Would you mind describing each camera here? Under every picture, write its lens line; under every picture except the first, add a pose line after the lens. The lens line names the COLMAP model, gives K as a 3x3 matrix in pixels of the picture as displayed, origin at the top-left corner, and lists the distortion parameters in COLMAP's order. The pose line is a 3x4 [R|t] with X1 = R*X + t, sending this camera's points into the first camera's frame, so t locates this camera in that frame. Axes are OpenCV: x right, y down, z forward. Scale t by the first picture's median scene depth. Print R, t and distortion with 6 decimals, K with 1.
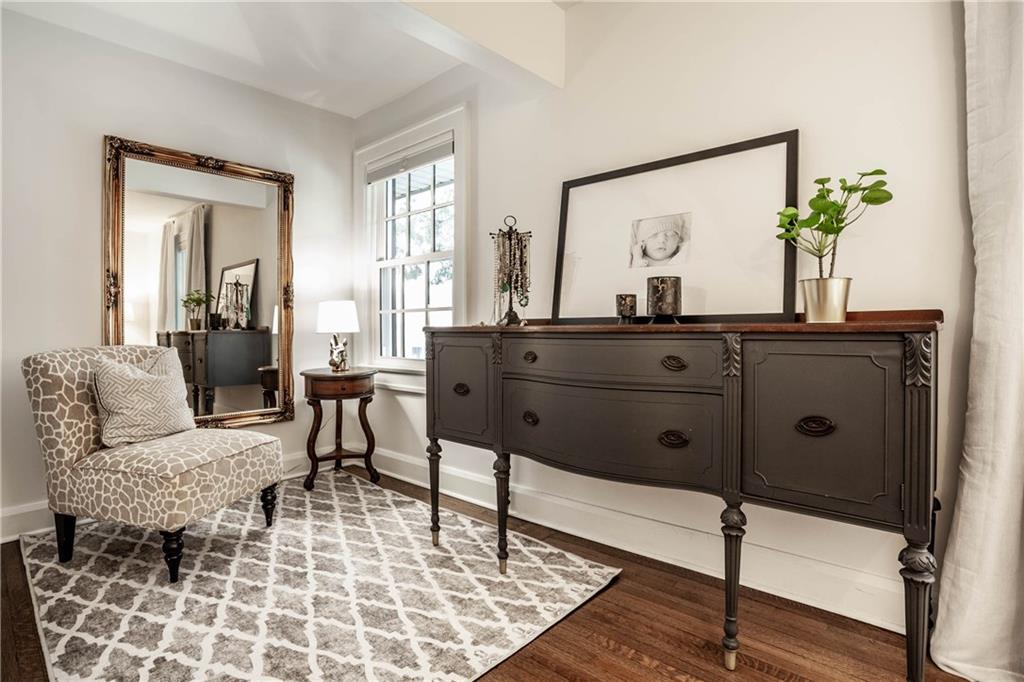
lens RADIAL K [[499.9, 0, 510.7], [0, 499.9, 338.8], [0, 0, 1]] dist [-0.078033, 0.029408]
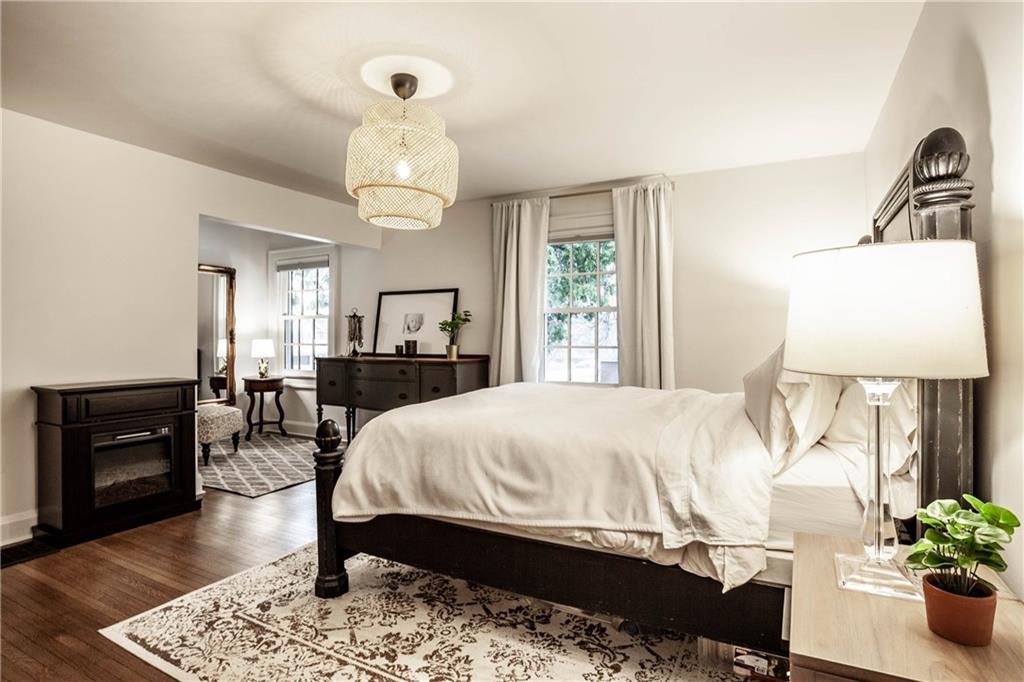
lens RADIAL K [[499.9, 0, 510.7], [0, 499.9, 338.8], [0, 0, 1]] dist [-0.078033, 0.029408]
pose [[0.968762, 0.005325, 0.247937, 0.107751], [-0.001114, 0.999853, -0.017122, -0.056020], [-0.247992, 0.016311, 0.968625, -1.150134]]
